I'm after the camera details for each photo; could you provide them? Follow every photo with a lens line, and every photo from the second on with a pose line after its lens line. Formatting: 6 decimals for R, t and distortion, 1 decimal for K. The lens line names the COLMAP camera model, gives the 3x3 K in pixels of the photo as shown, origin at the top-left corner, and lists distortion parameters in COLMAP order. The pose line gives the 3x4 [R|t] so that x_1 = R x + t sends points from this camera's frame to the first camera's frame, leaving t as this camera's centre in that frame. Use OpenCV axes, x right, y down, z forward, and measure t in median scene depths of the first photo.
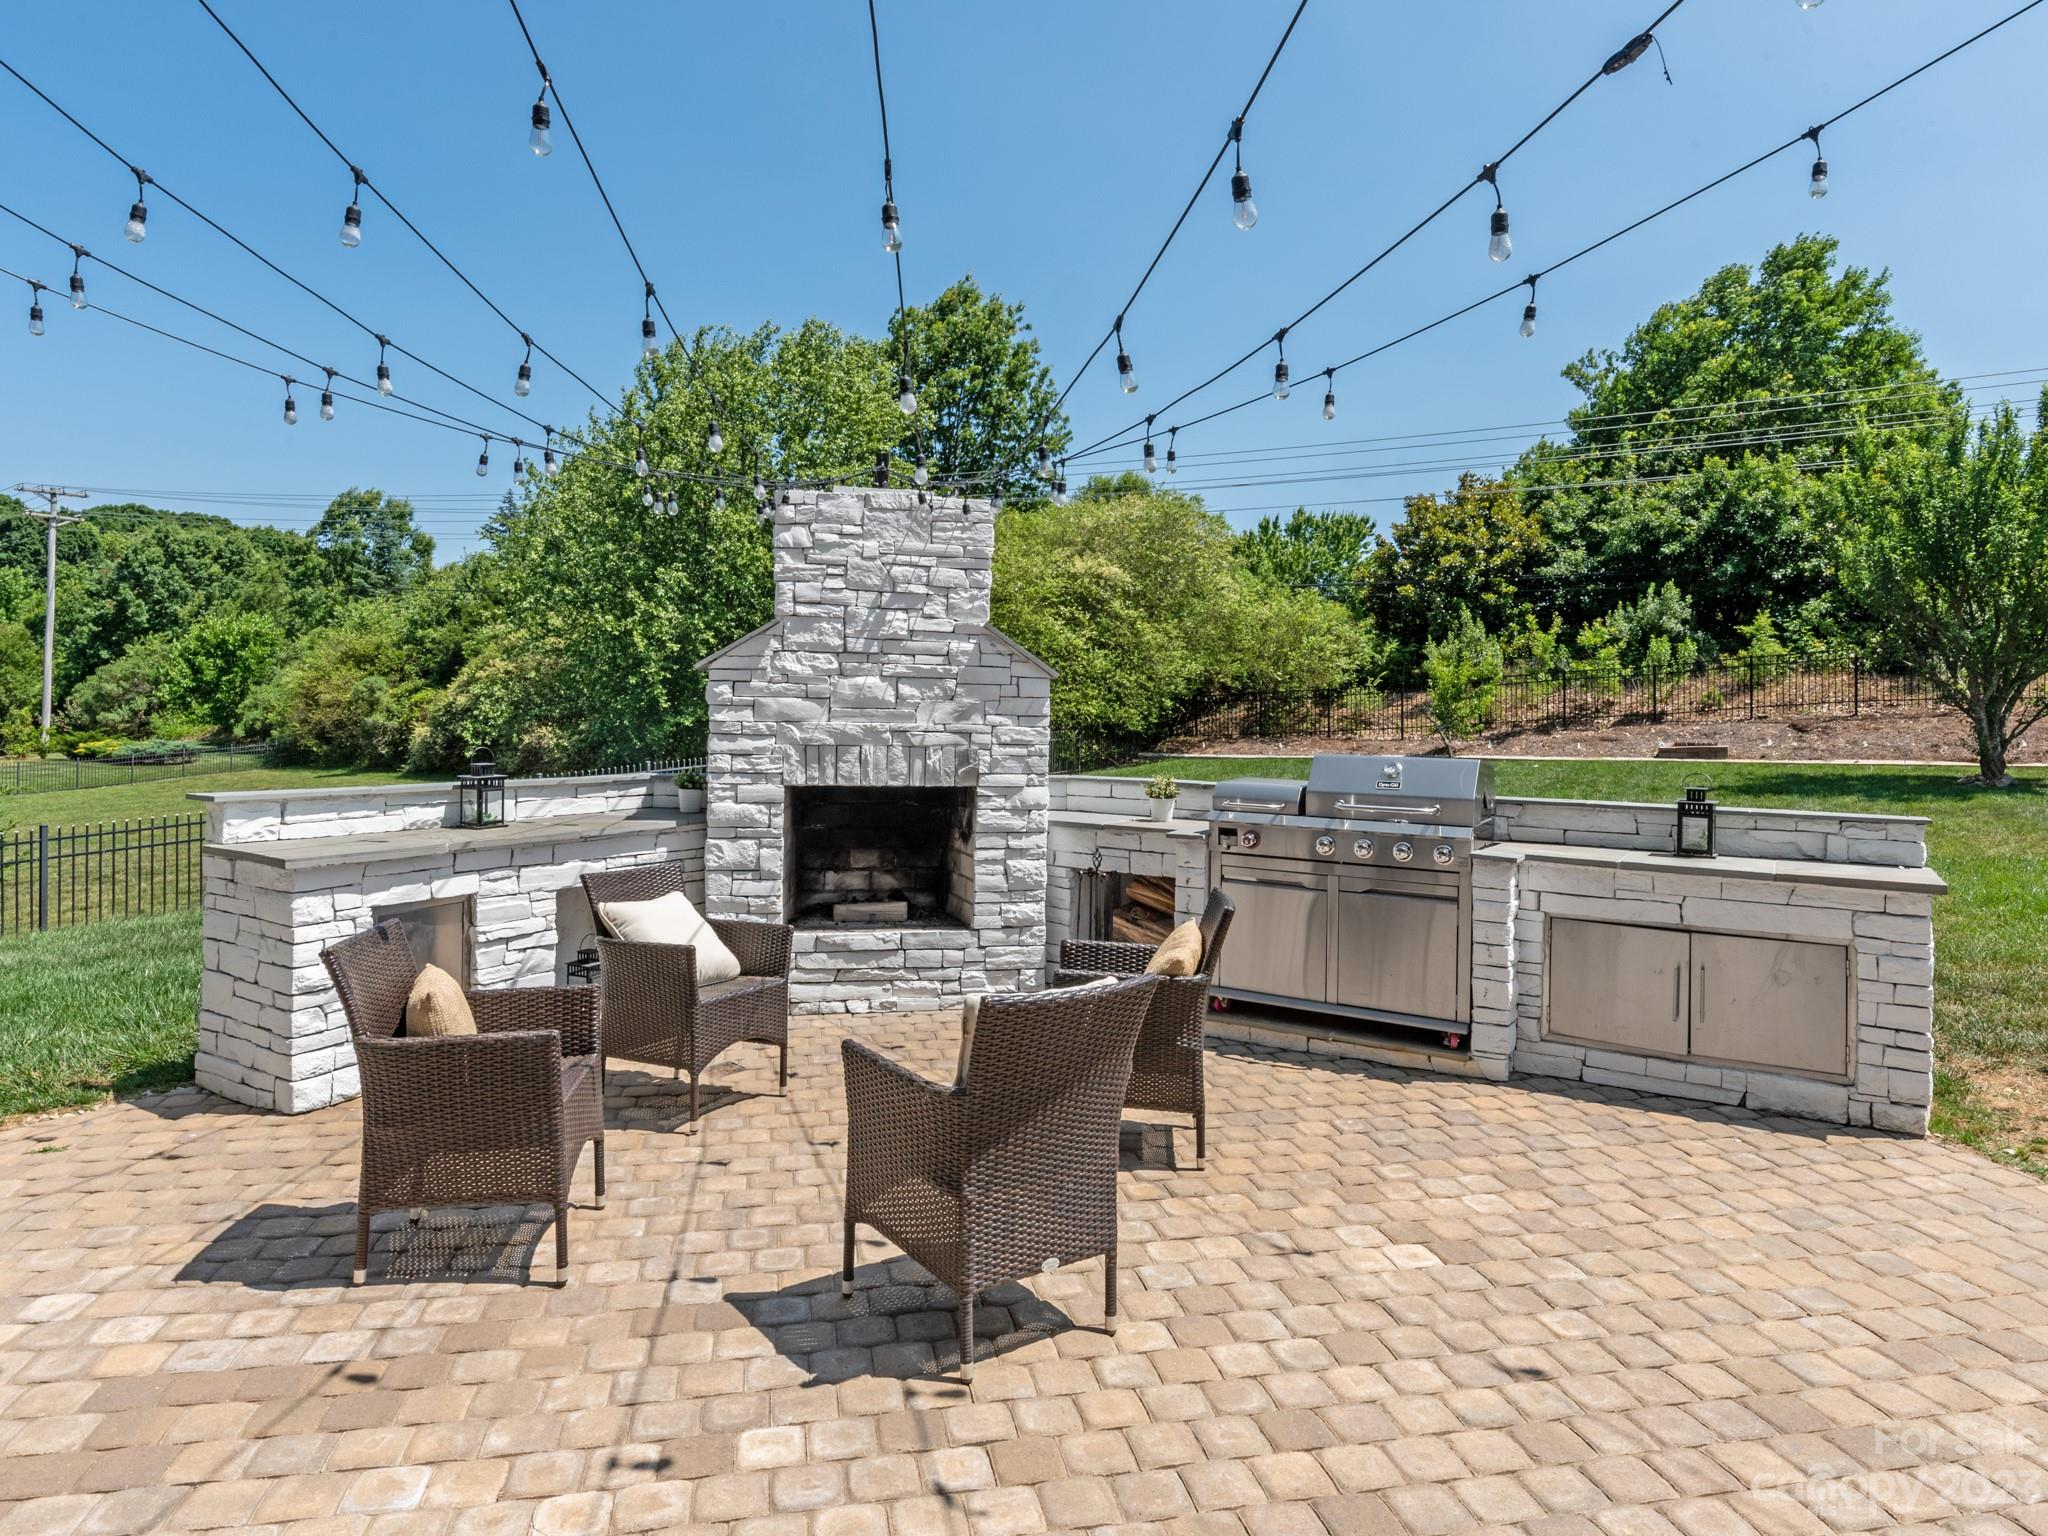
lens RADIAL K [[1215.6, 0, 1007.8], [0, 1215.6, 686.7], [0, 0, 1]] dist [0.005279, -0.003408]
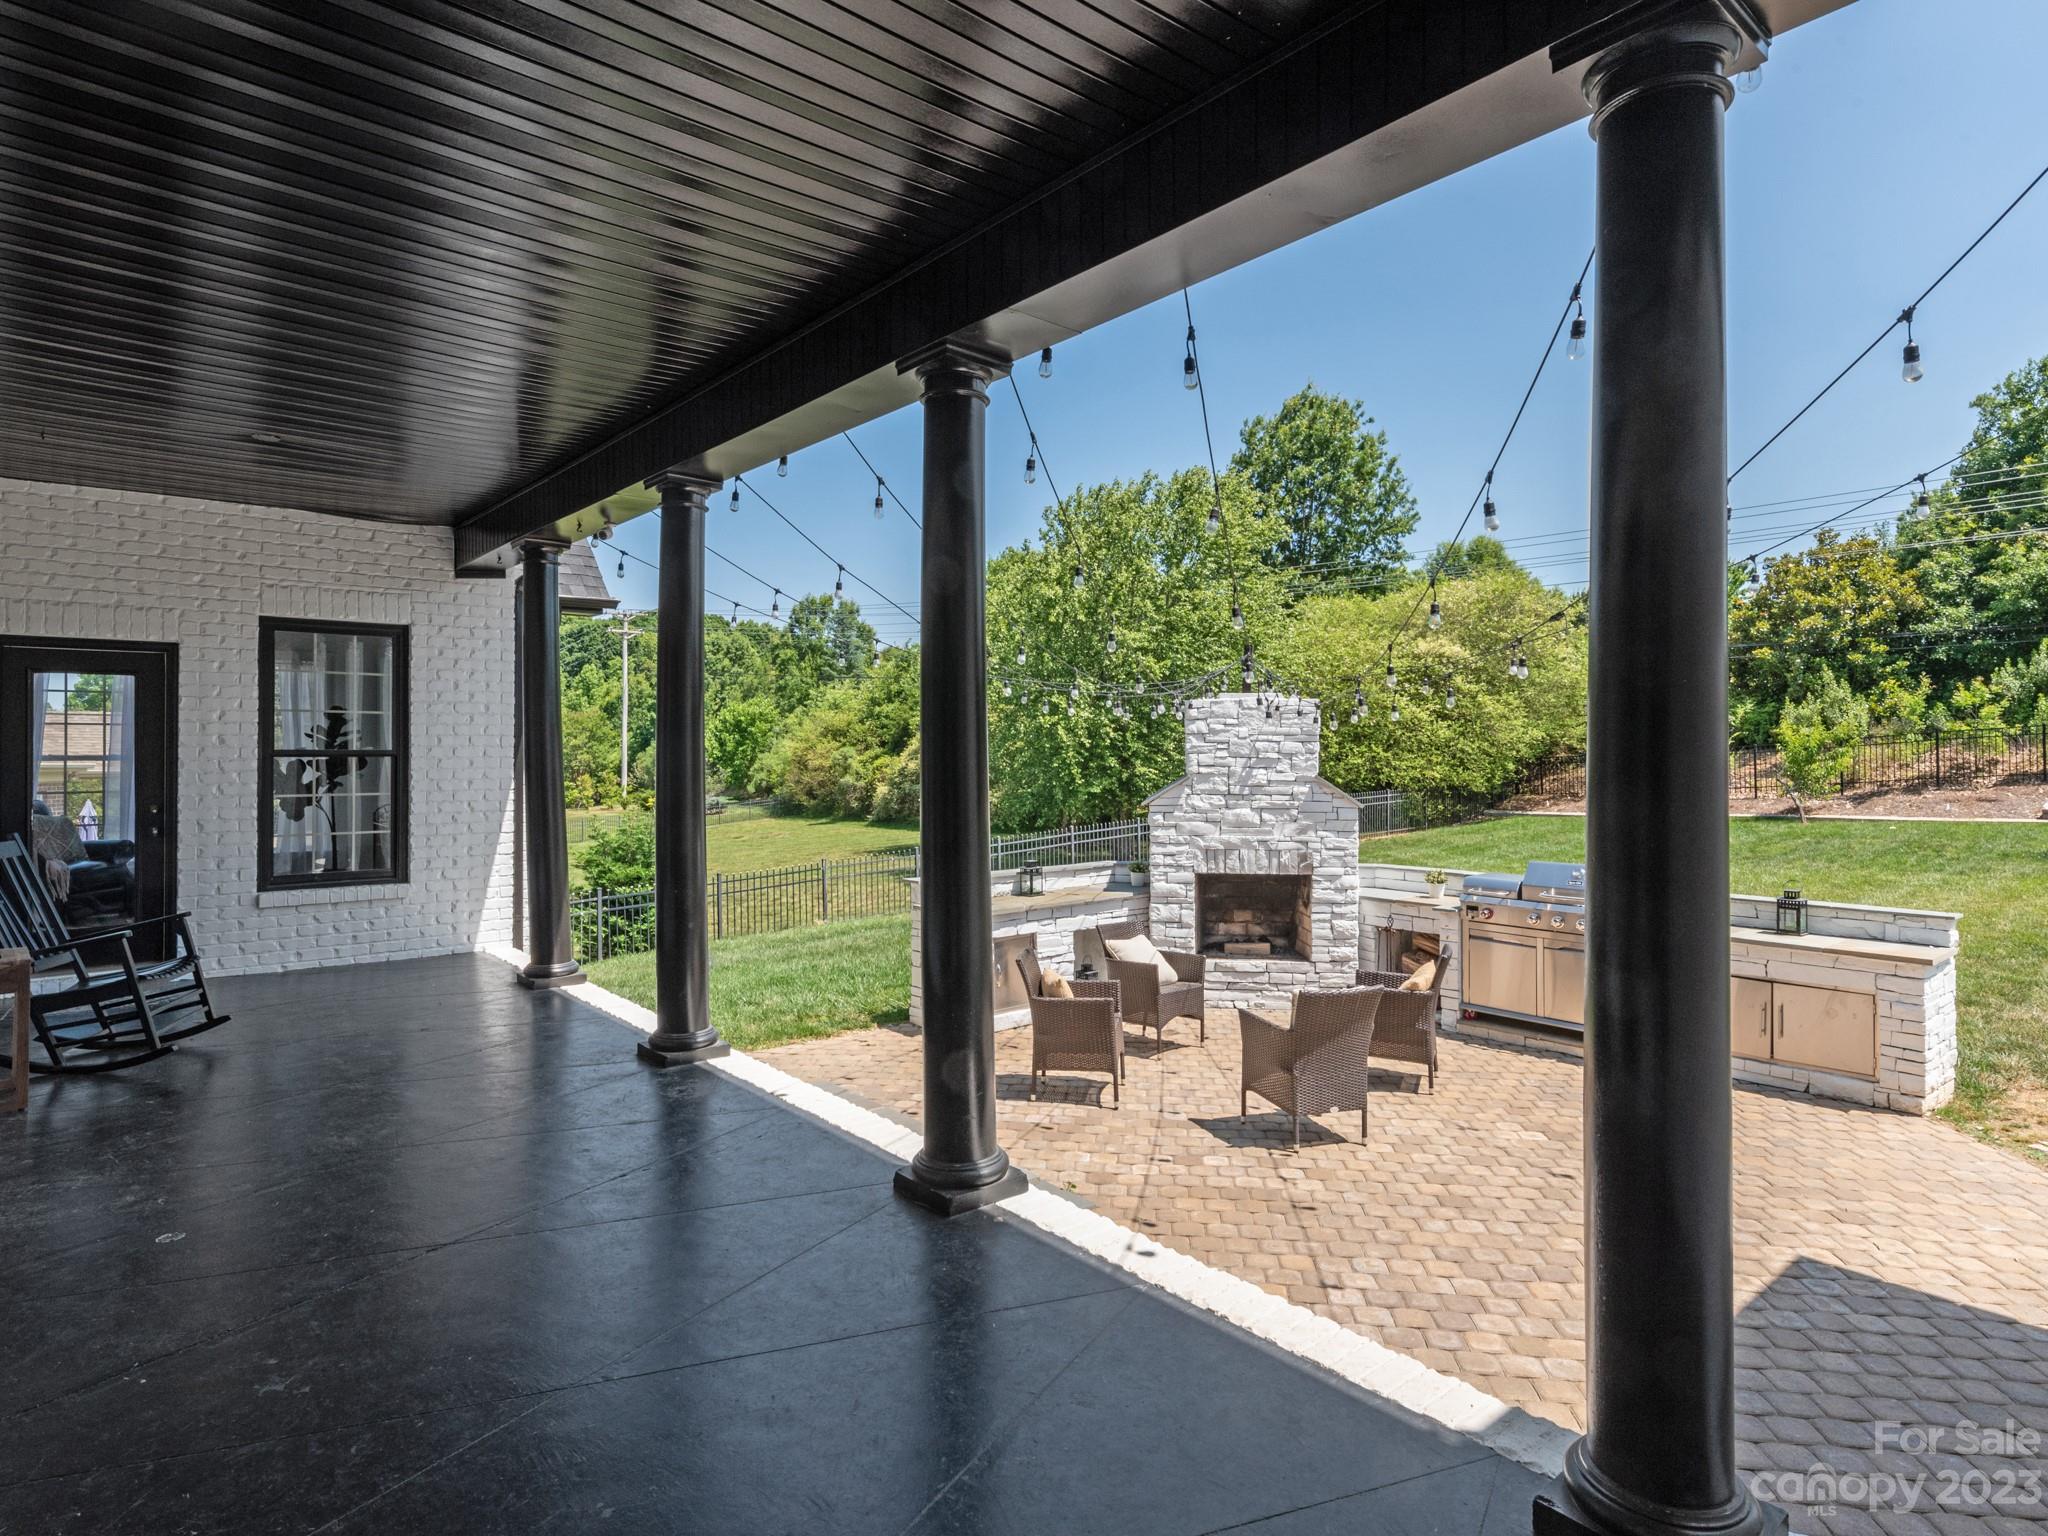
lens RADIAL K [[1105.6, 0, 1011.4], [0, 1105.6, 753.0], [0, 0, 1]] dist [0.004736, 0.000999]
pose [[0.951227, -0.016941, -0.308028, 0.051663], [0.021601, 0.999698, 0.011725, -0.109137], [0.307736, -0.017807, 0.951305, -0.542763]]
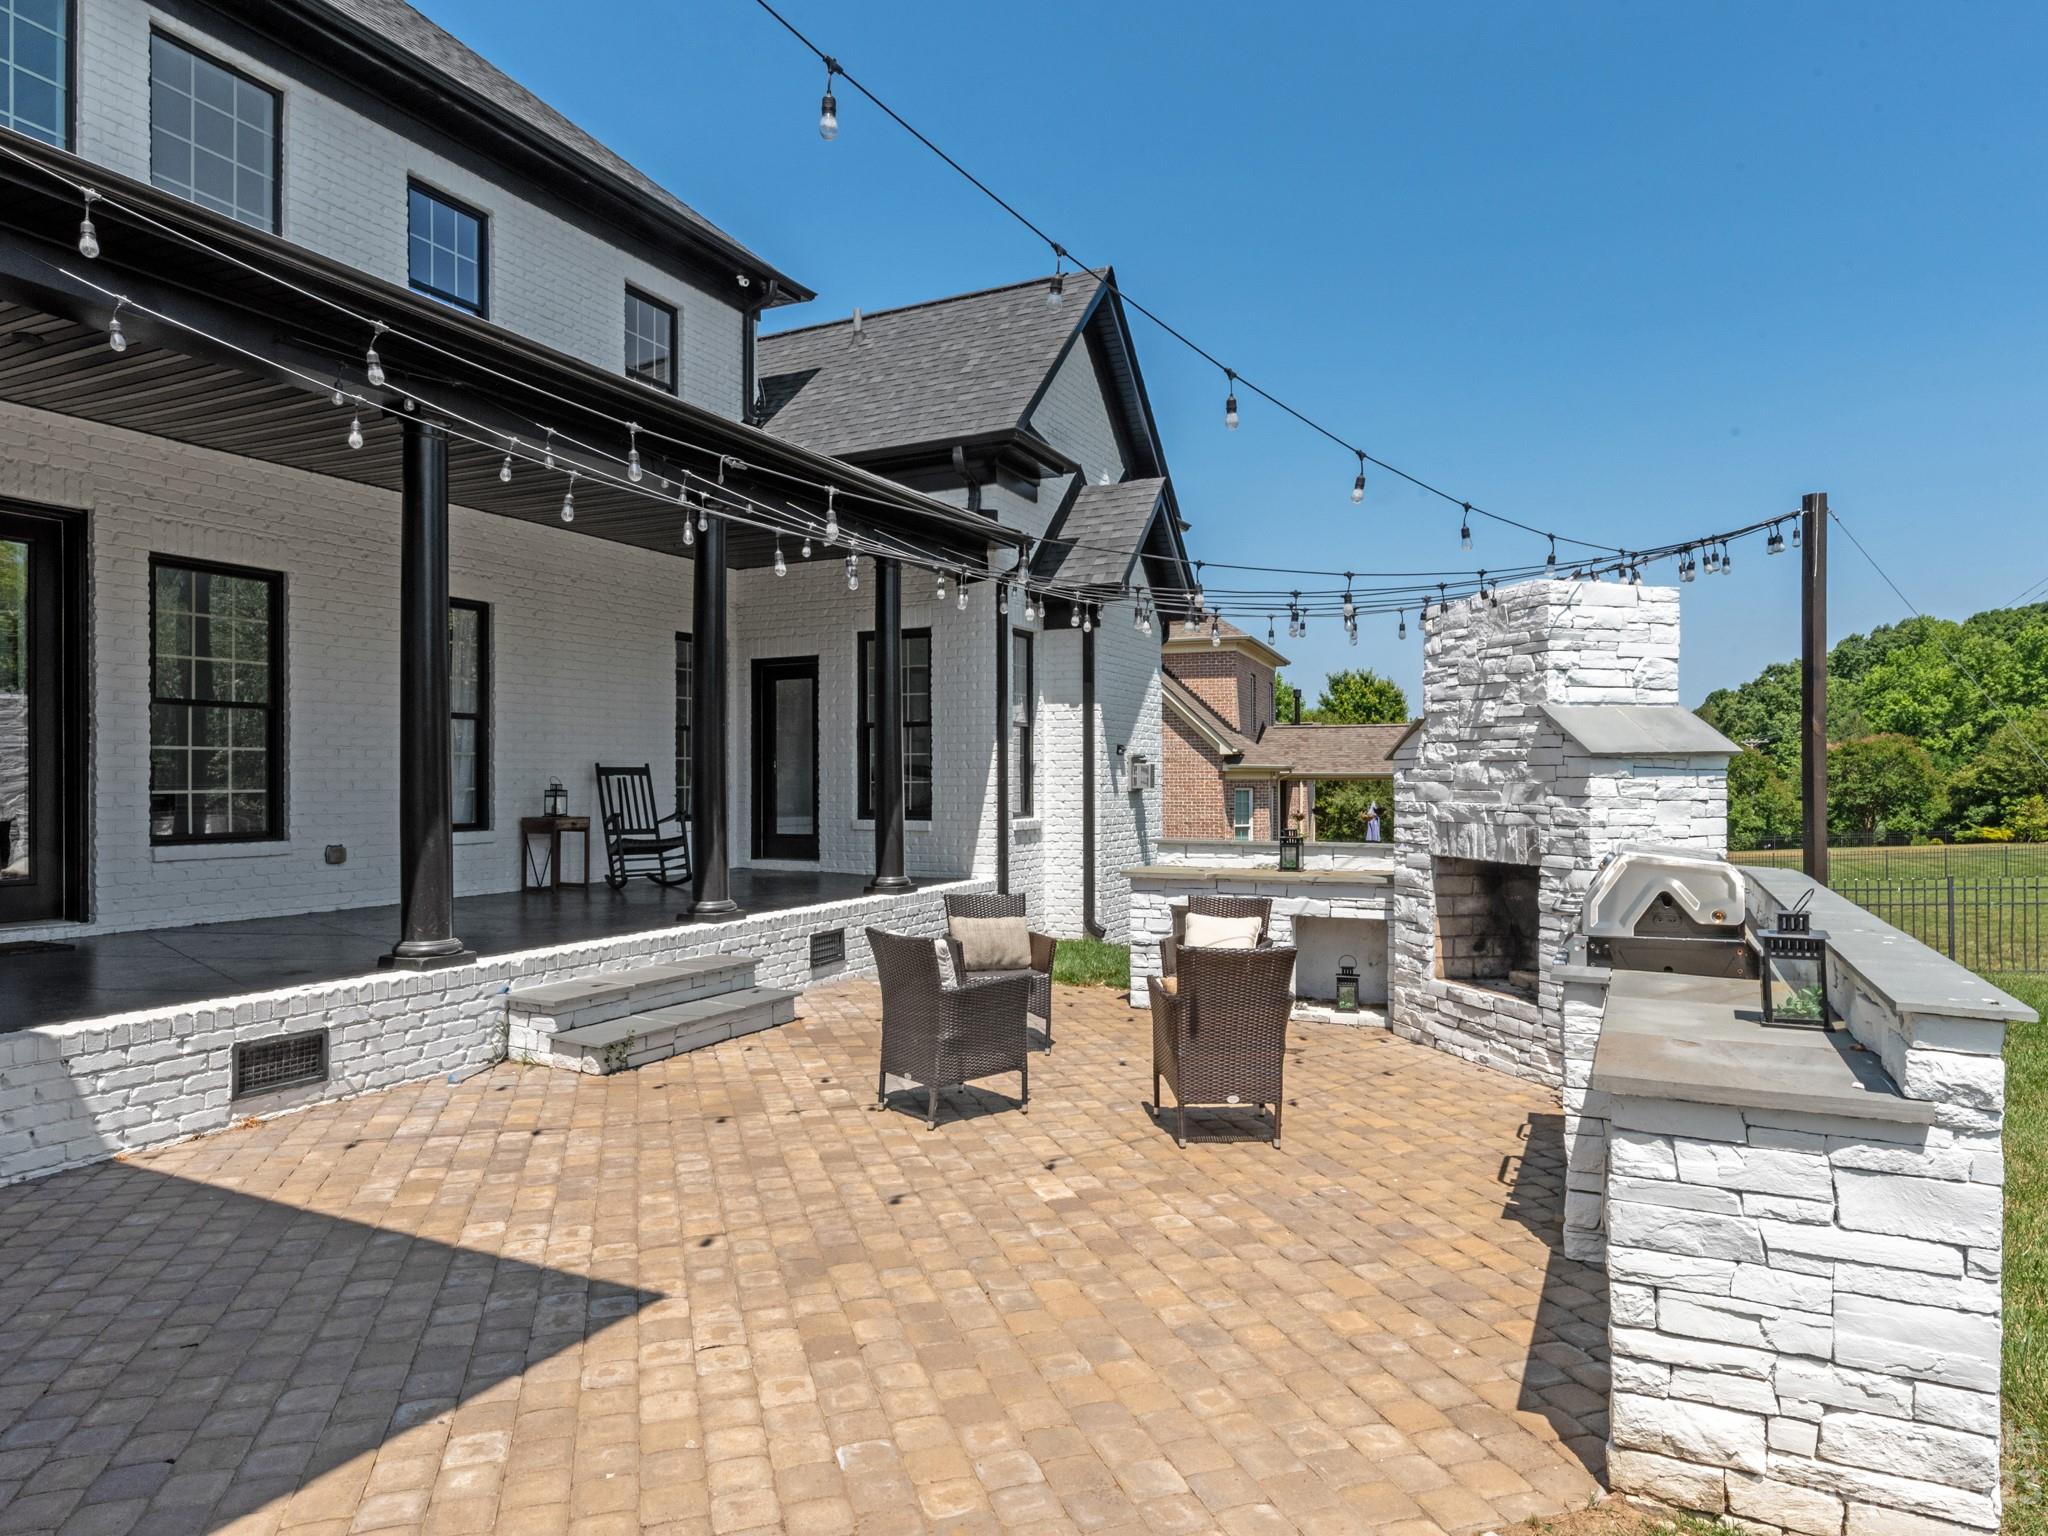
lens RADIAL K [[1215.6, 0, 1022.3], [0, 1215.6, 777.1], [0, 0, 1]] dist [0.005279, -0.003408]
pose [[0.107432, -0.018311, -0.994044, 0.945754], [0.021160, 0.999646, -0.016127, 0.015036], [0.993987, -0.019301, 0.107781, 0.465118]]
